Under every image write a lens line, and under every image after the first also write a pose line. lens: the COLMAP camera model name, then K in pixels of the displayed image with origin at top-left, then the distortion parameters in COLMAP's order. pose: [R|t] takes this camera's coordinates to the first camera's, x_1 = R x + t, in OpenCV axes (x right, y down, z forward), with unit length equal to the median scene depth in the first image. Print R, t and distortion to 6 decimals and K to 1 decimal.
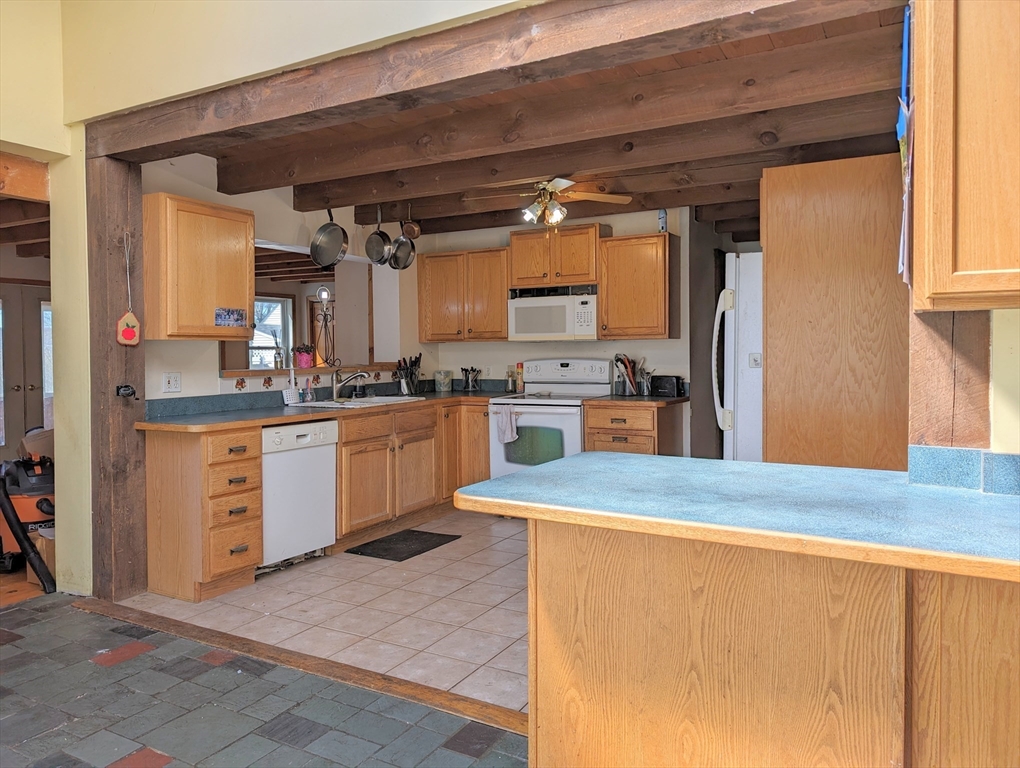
lens RADIAL K [[729.7, 0, 507.9], [0, 729.7, 364.4], [0, 0, 1]] dist [0.005750, -0.000285]
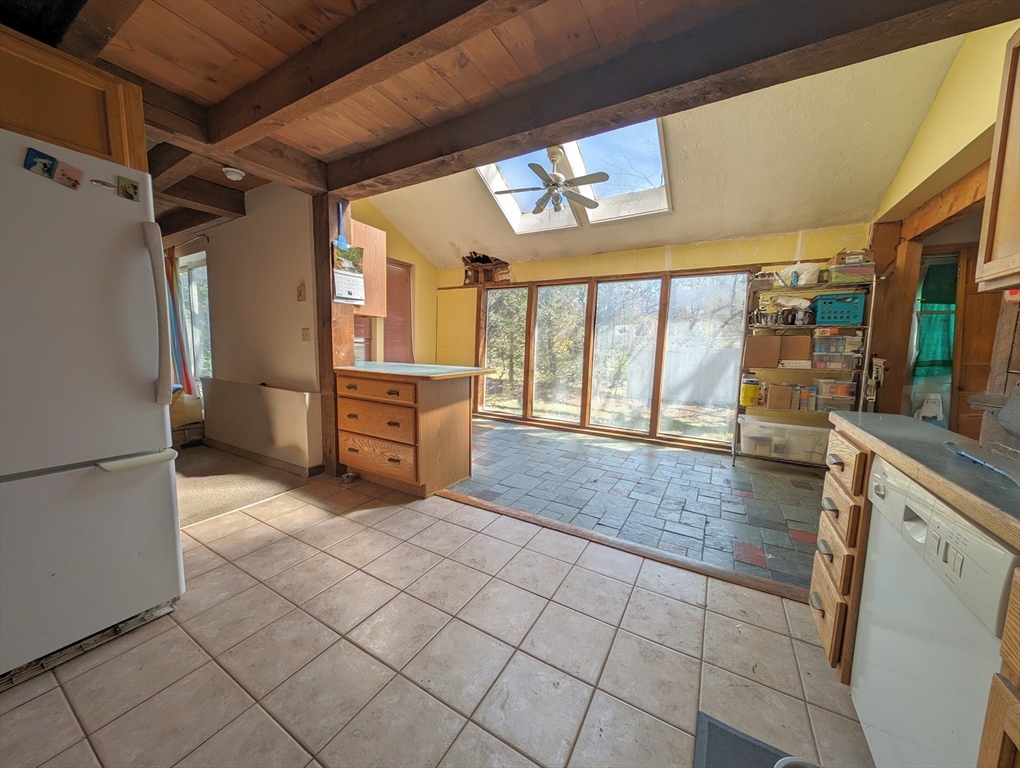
lens RADIAL K [[365.5, 0, 507.1], [0, 365.5, 385.2], [0, 0, 1]] dist [-0.000028, -0.000104]
pose [[-0.999606, -0.018503, 0.021117, -0.055724], [-0.015523, 0.990935, 0.133445, 0.007199], [-0.023395, 0.133065, -0.990831, 0.926017]]
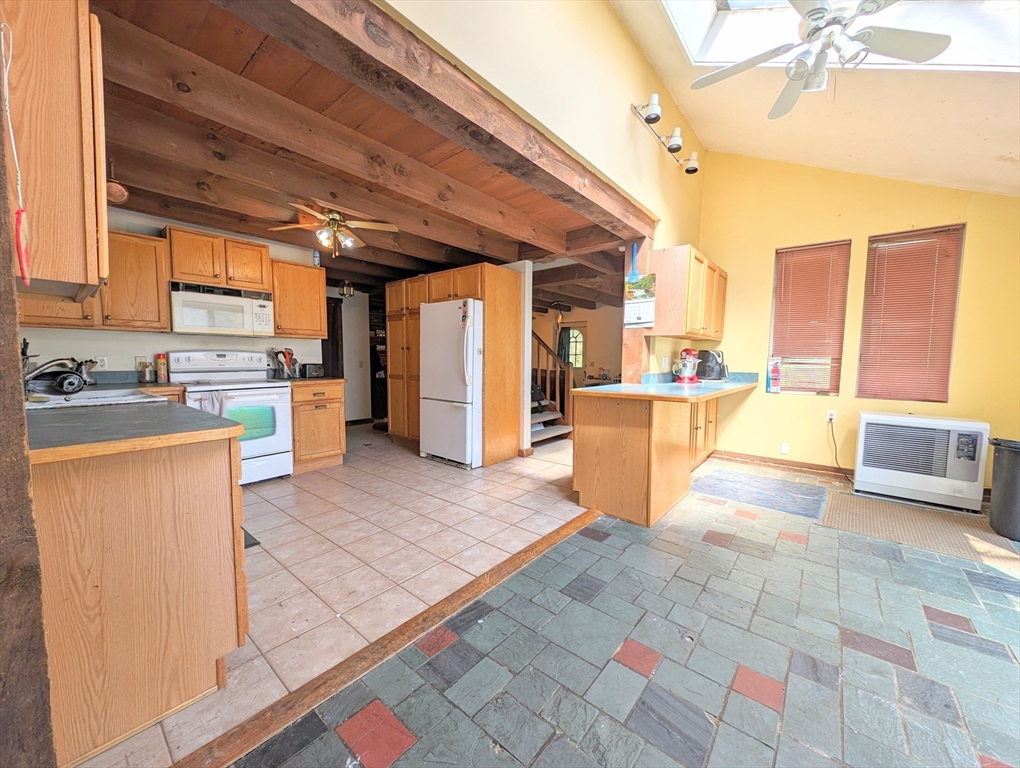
lens RADIAL K [[381.8, 0, 512.3], [0, 381.8, 383.8], [0, 0, 1]] dist [0.008784, 0.000030]
pose [[0.187607, -0.058945, 0.980474, -0.484433], [0.012634, 0.998260, 0.057597, 0.017463], [-0.982163, 0.001581, 0.188025, 0.454024]]
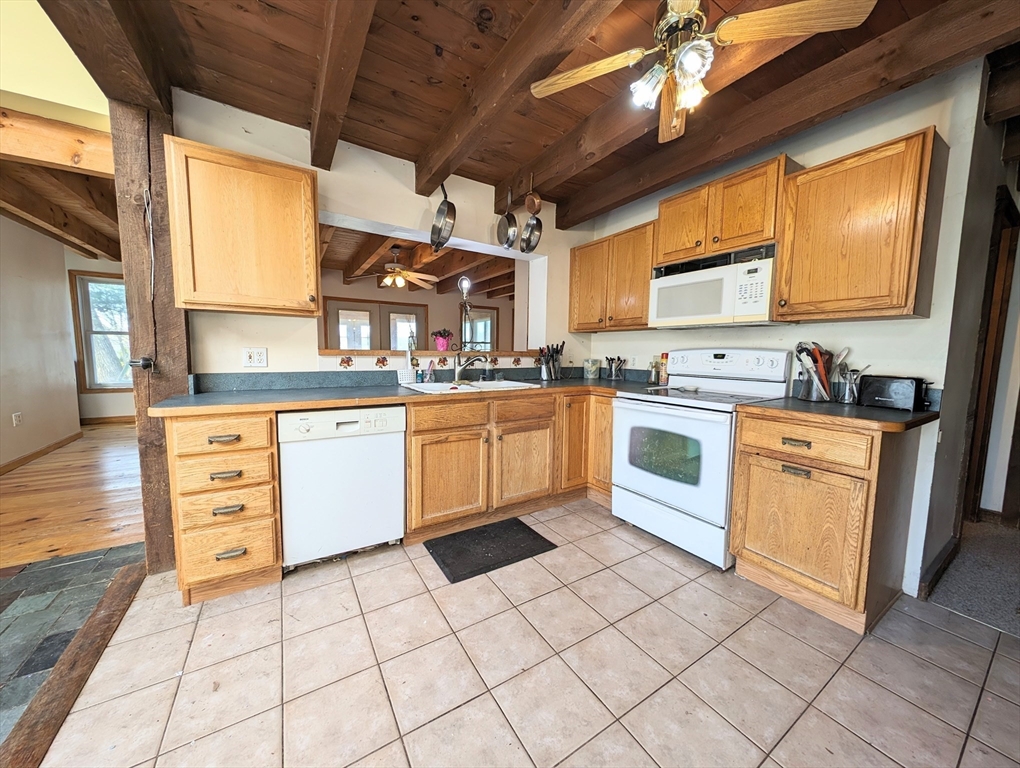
lens RADIAL K [[365.5, 0, 507.1], [0, 365.5, 385.2], [0, 0, 1]] dist [-0.000028, -0.000104]
pose [[0.873922, 0.067829, -0.481311, 0.075168], [-0.032104, 0.996108, 0.082085, 0.007881], [0.485006, -0.056284, 0.872698, 0.559094]]
